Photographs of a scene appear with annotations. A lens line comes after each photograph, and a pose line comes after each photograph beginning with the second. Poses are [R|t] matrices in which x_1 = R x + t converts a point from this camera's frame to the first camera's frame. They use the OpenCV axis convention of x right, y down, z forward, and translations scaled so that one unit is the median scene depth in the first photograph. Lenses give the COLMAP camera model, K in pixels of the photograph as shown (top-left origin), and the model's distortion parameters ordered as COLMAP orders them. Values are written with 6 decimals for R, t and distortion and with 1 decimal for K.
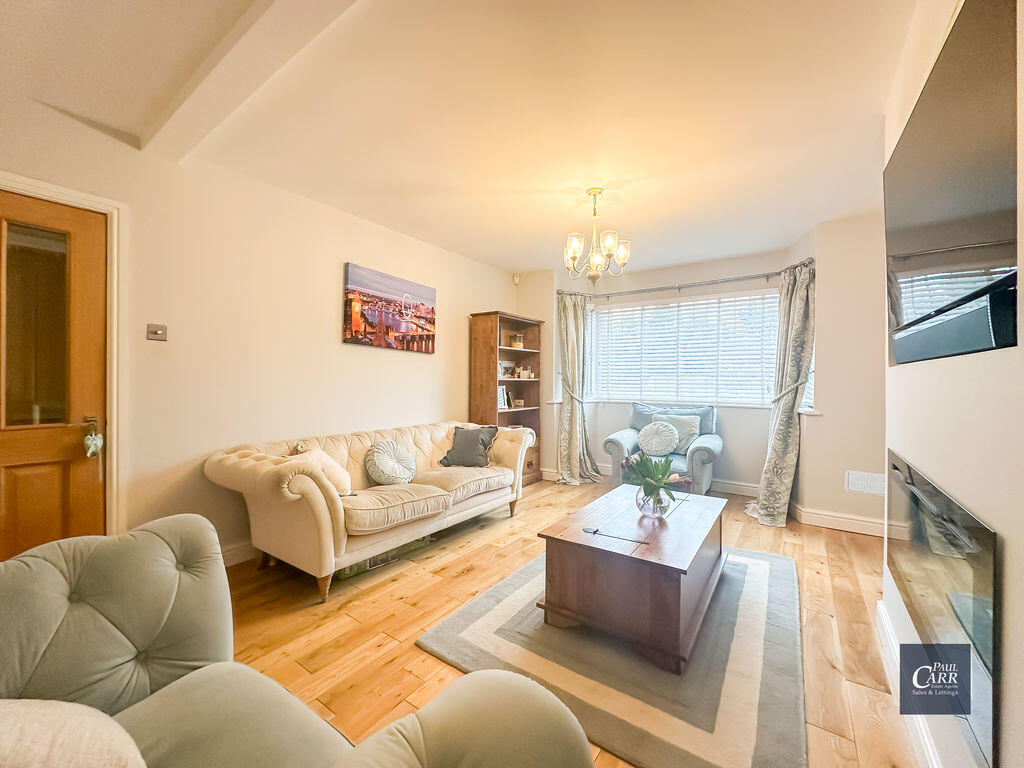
lens RADIAL K [[407.3, 0, 512.3], [0, 407.3, 381.1], [0, 0, 1]] dist [-0.004446, 0.000437]
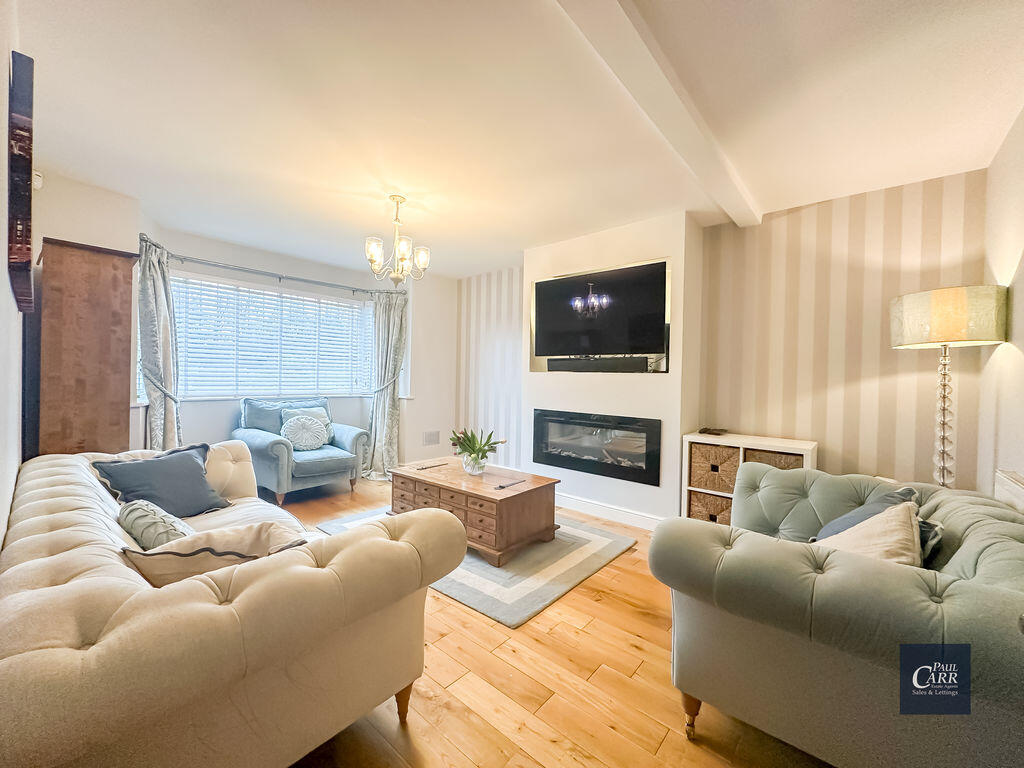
lens RADIAL K [[407.3, 0, 512.3], [0, 407.3, 381.1], [0, 0, 1]] dist [-0.004446, 0.000437]
pose [[0.096959, -0.012867, 0.995205, -0.653525], [-0.017771, 0.999735, 0.014657, -0.008413], [-0.995130, -0.019107, 0.096705, 0.464643]]
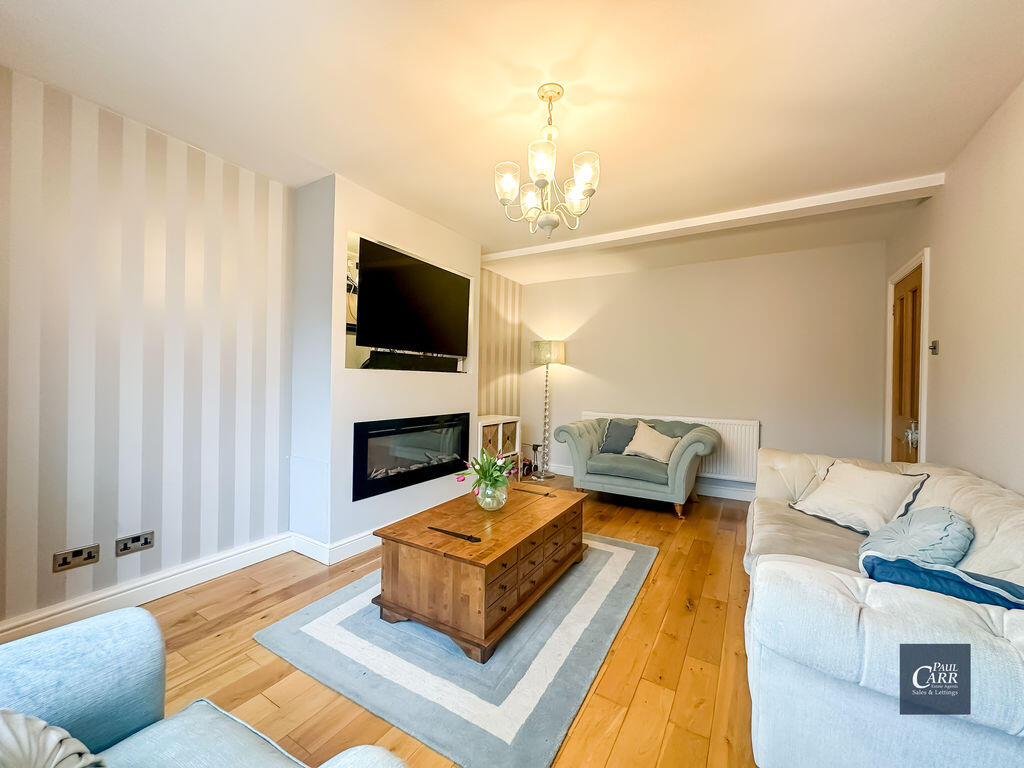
lens RADIAL K [[407.3, 0, 512.3], [0, 407.3, 381.1], [0, 0, 1]] dist [-0.004446, 0.000437]
pose [[-0.997253, -0.018060, -0.071836, 0.226753], [-0.018040, 0.999837, -0.000932, 0.001070], [0.071841, 0.000366, -0.997416, 1.286394]]
